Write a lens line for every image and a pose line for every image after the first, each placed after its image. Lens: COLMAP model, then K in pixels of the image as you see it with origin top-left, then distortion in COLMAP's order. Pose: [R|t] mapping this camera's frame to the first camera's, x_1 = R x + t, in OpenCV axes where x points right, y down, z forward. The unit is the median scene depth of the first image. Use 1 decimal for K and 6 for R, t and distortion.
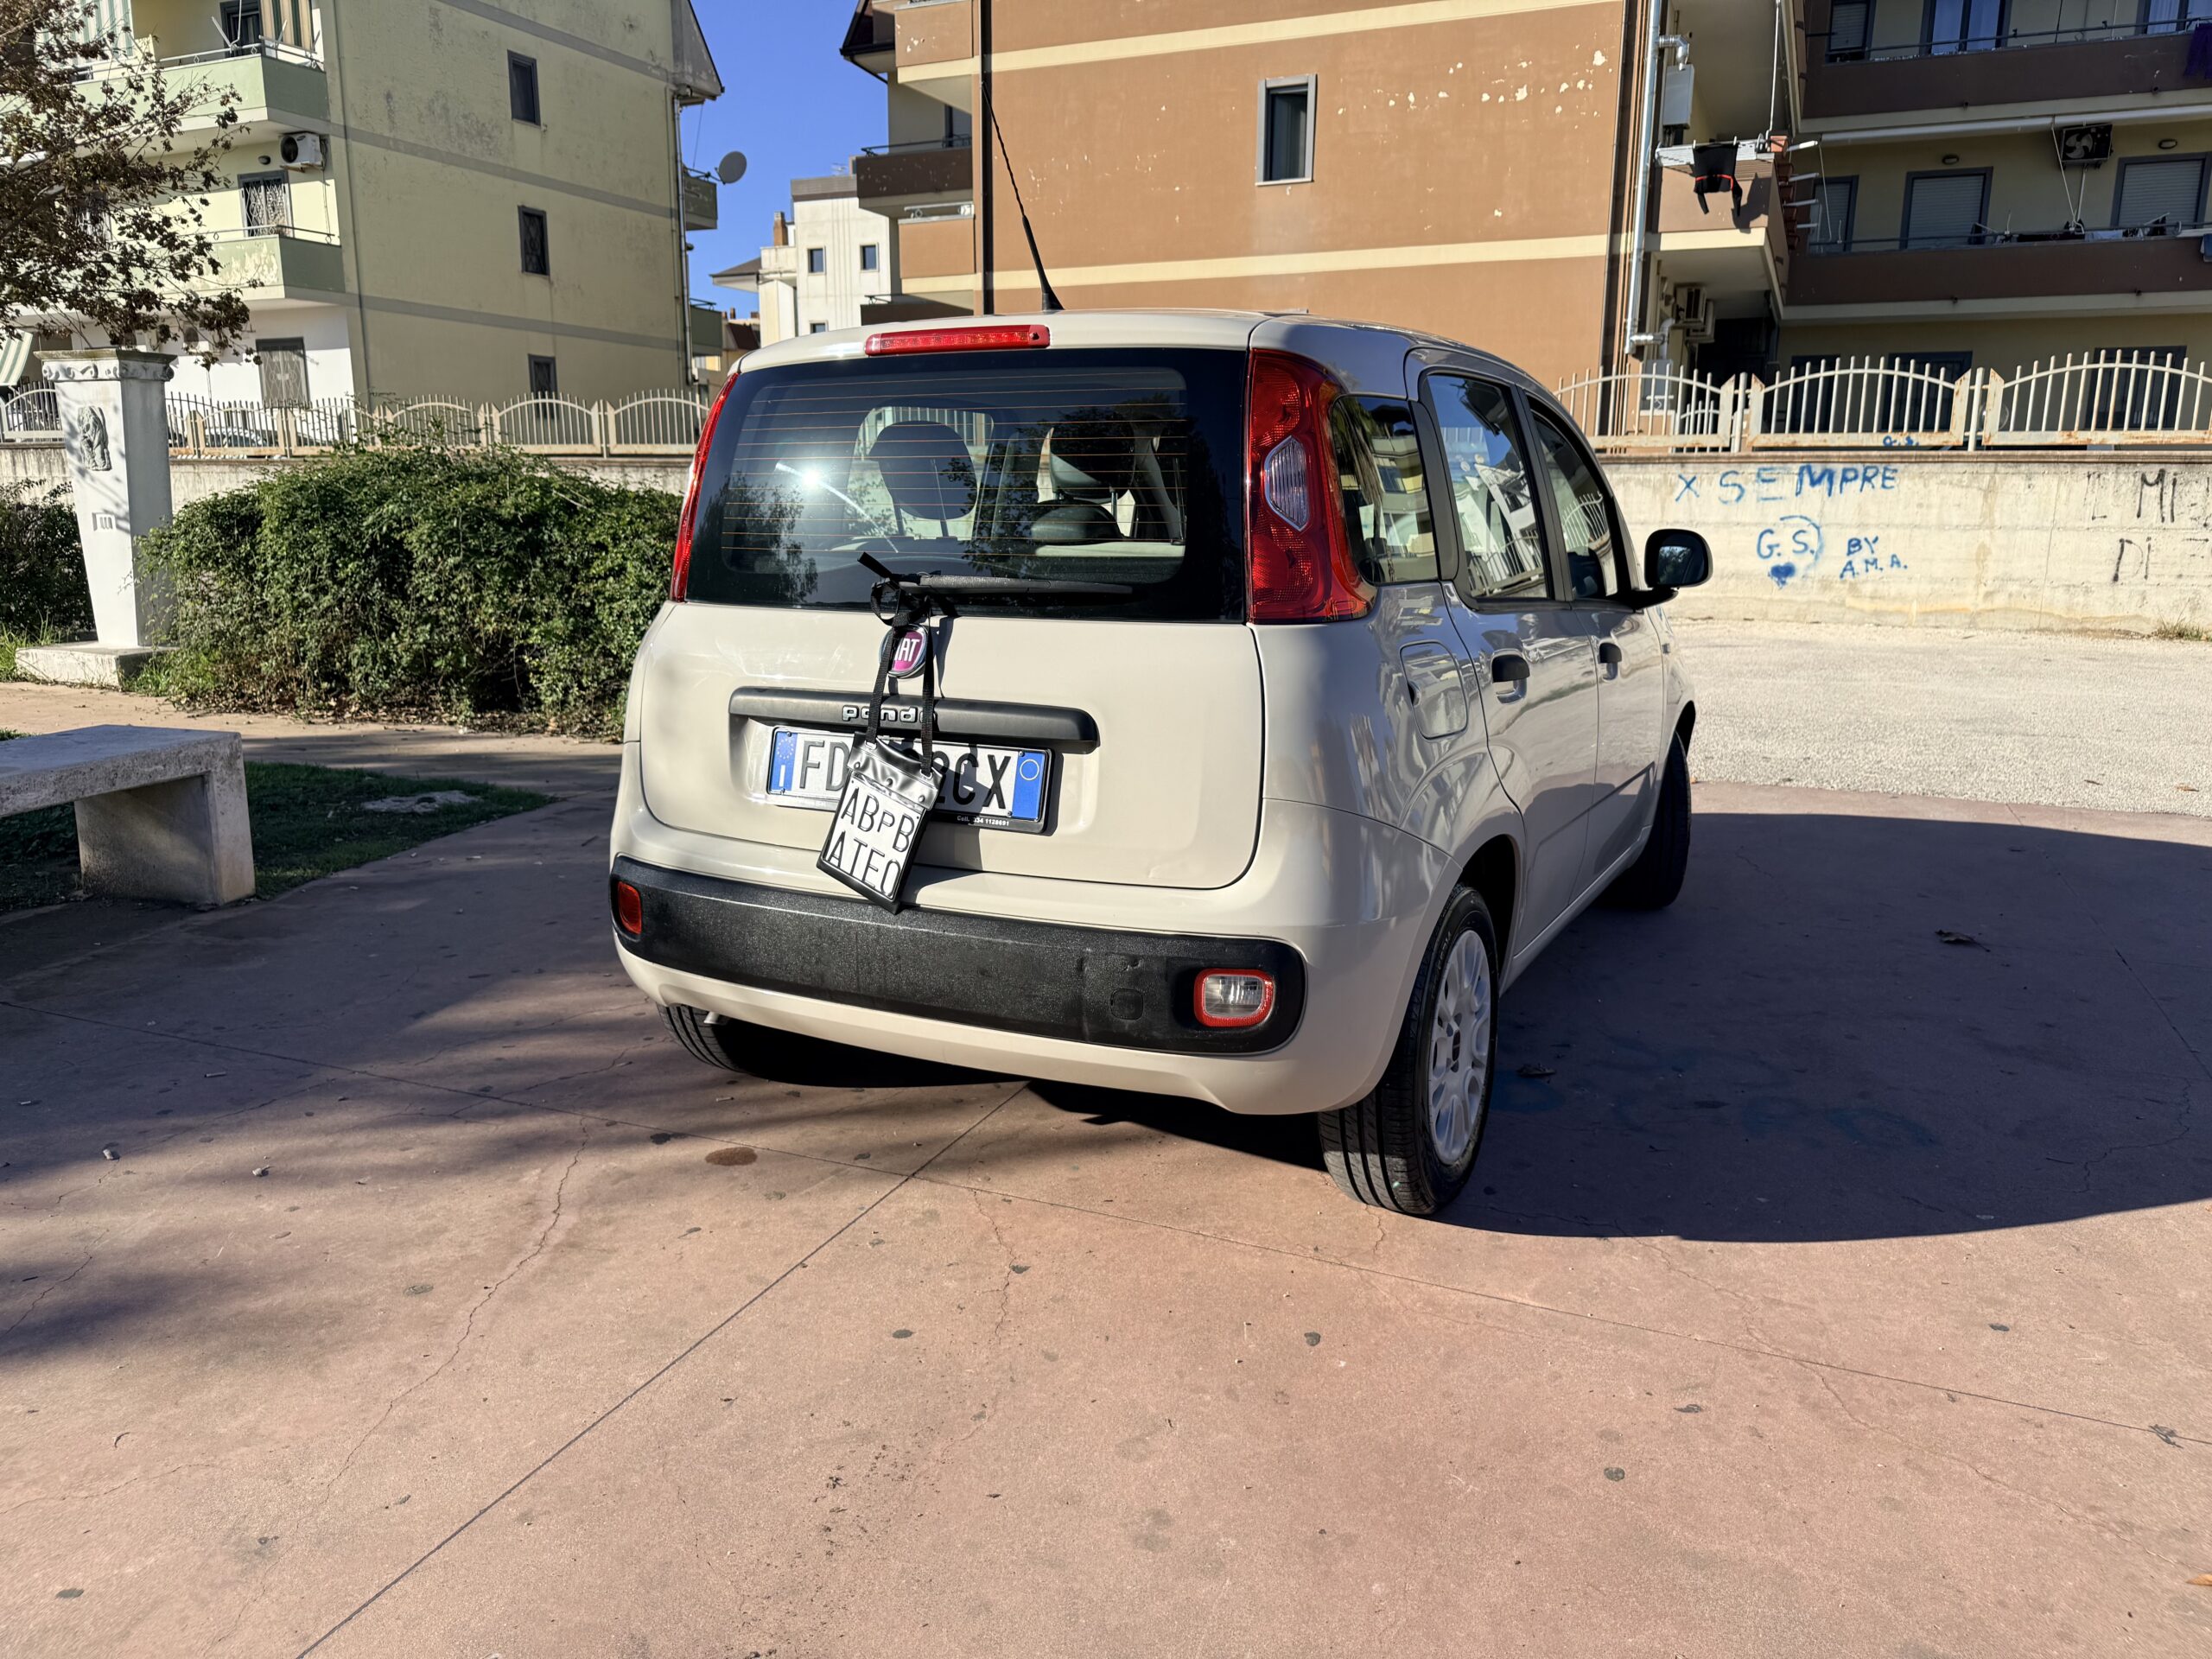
lens RADIAL K [[1567.7, 0, 1053.4], [0, 1567.7, 771.5], [0, 0, 1]] dist [0.077152, -0.122712]
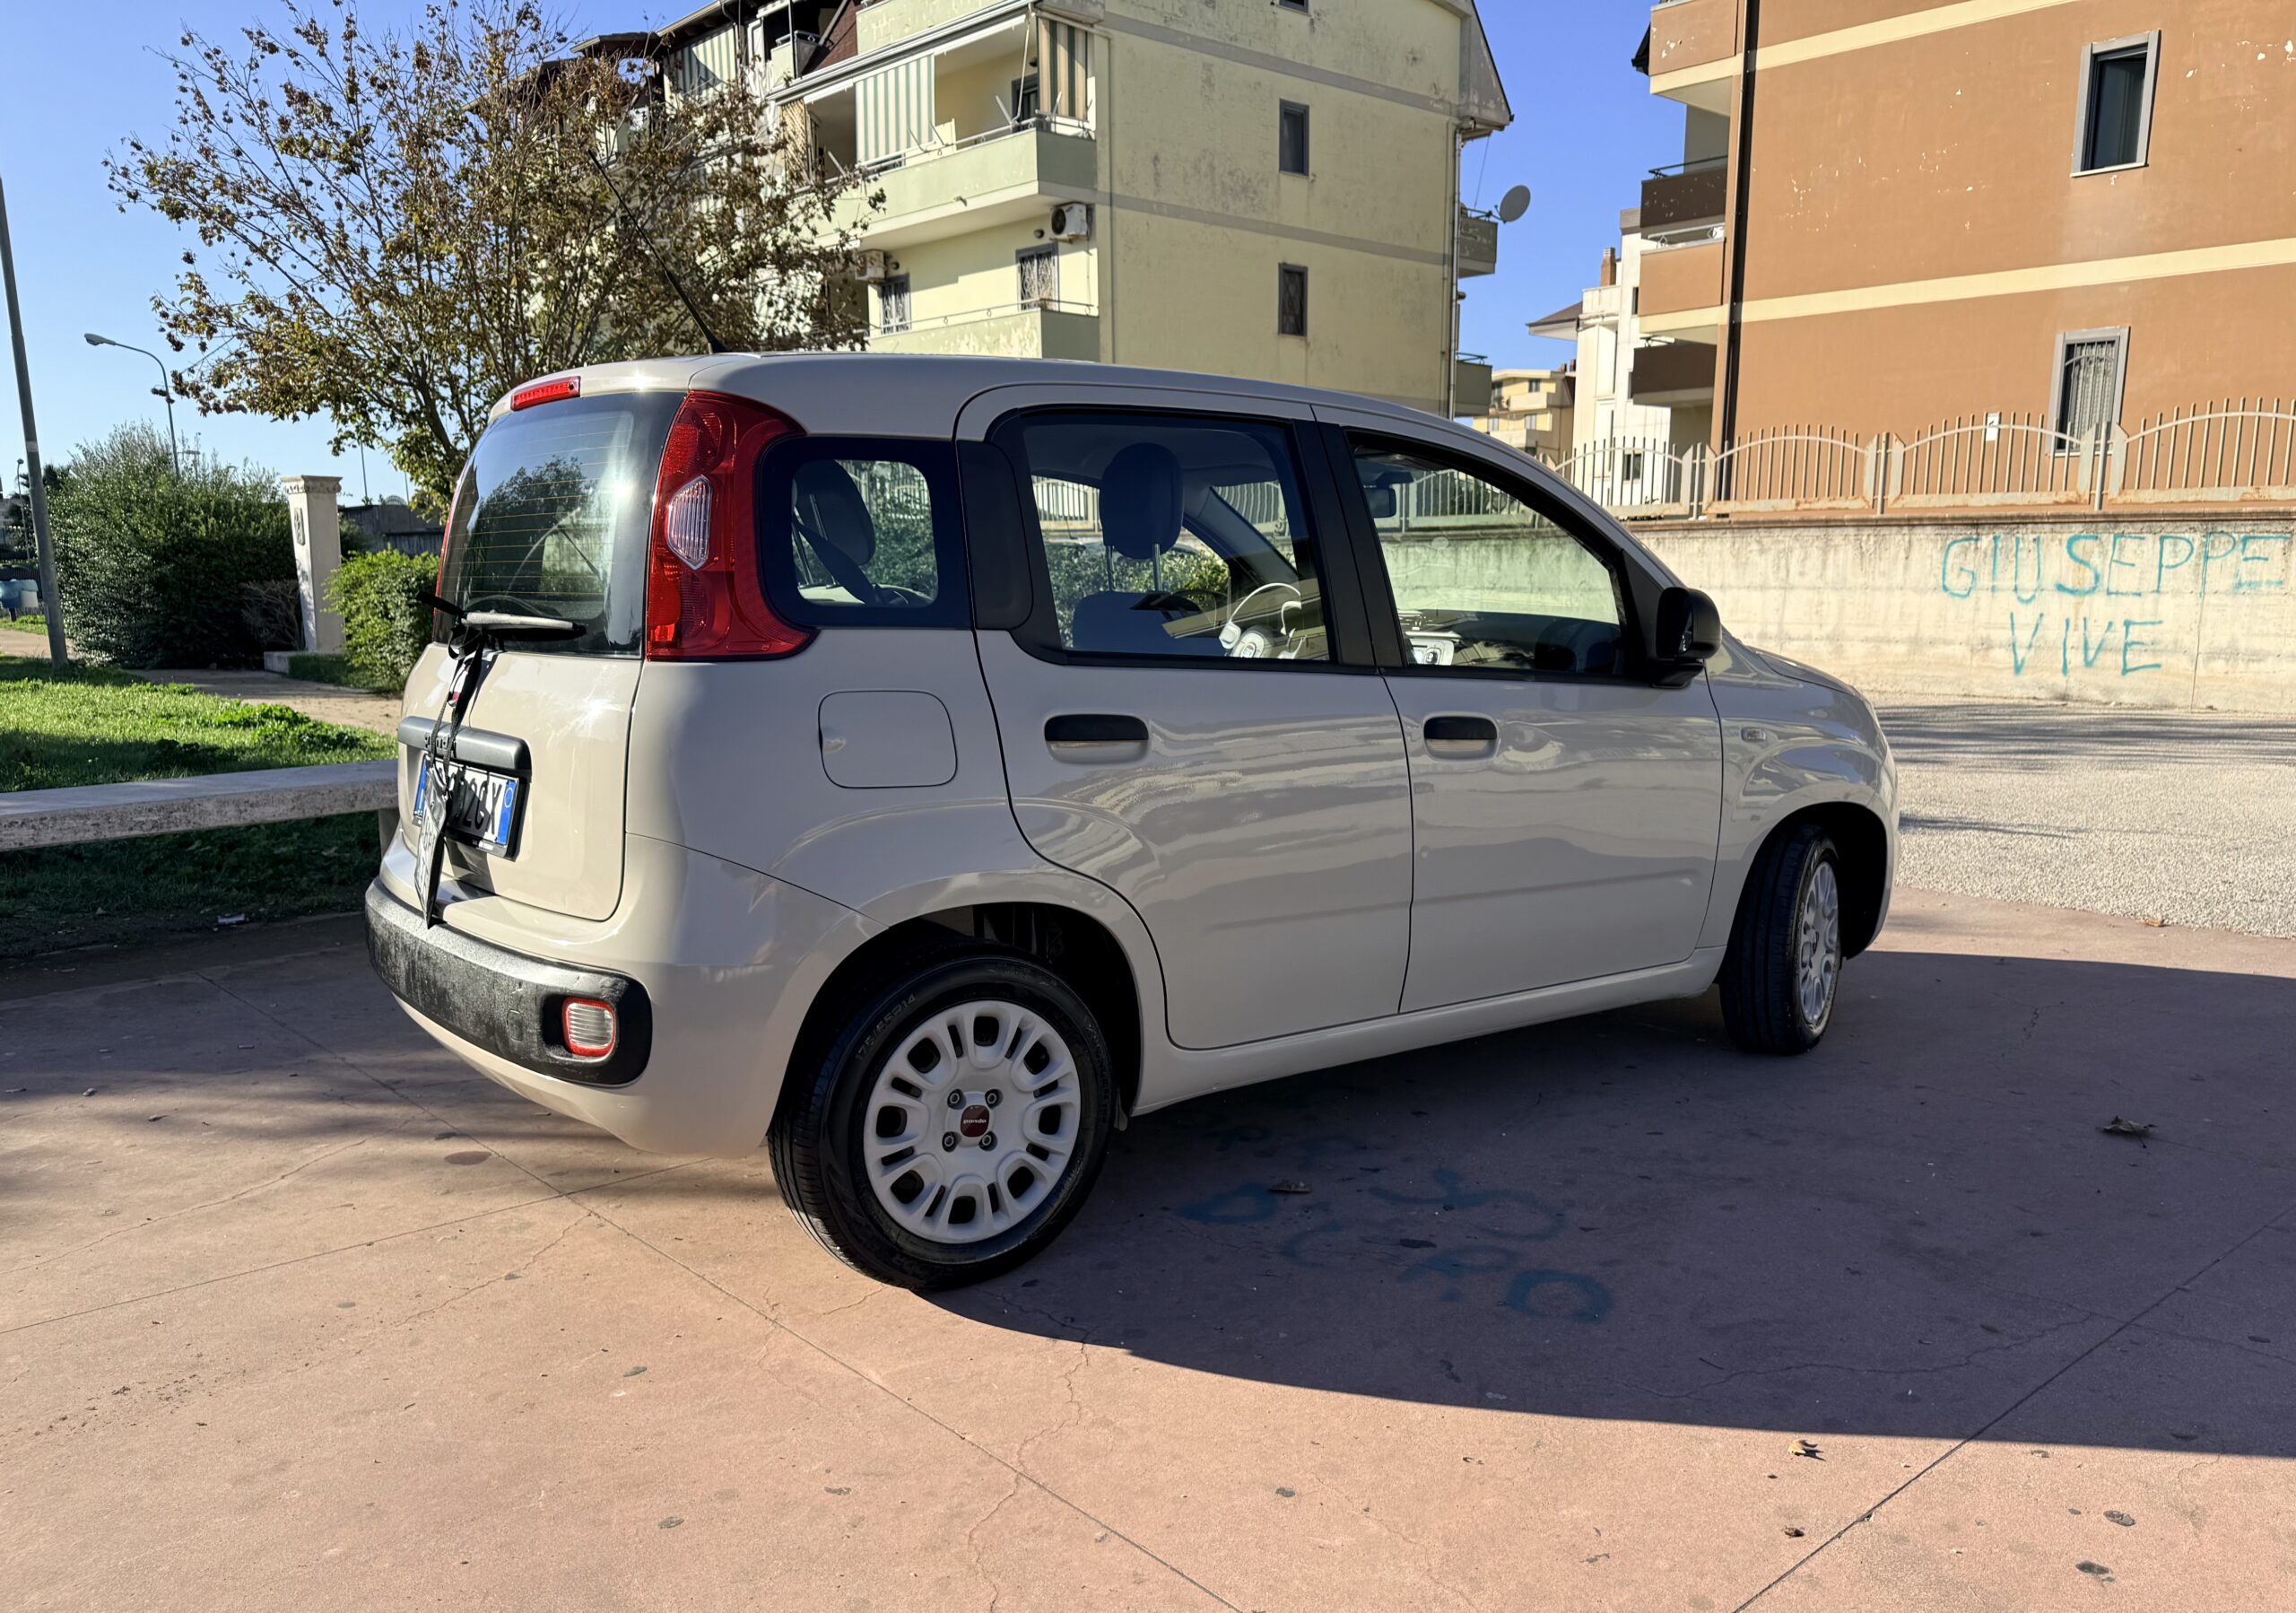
lens RADIAL K [[1747.4, 0, 1146.7], [0, 1747.4, 889.5], [0, 0, 1]] dist [-0.002129, 0.003128]
pose [[0.925131, 0.067746, -0.373555, 0.439738], [-0.064208, 0.997696, 0.021922, 0.003998], [0.374179, 0.003704, 0.927349, 0.044340]]
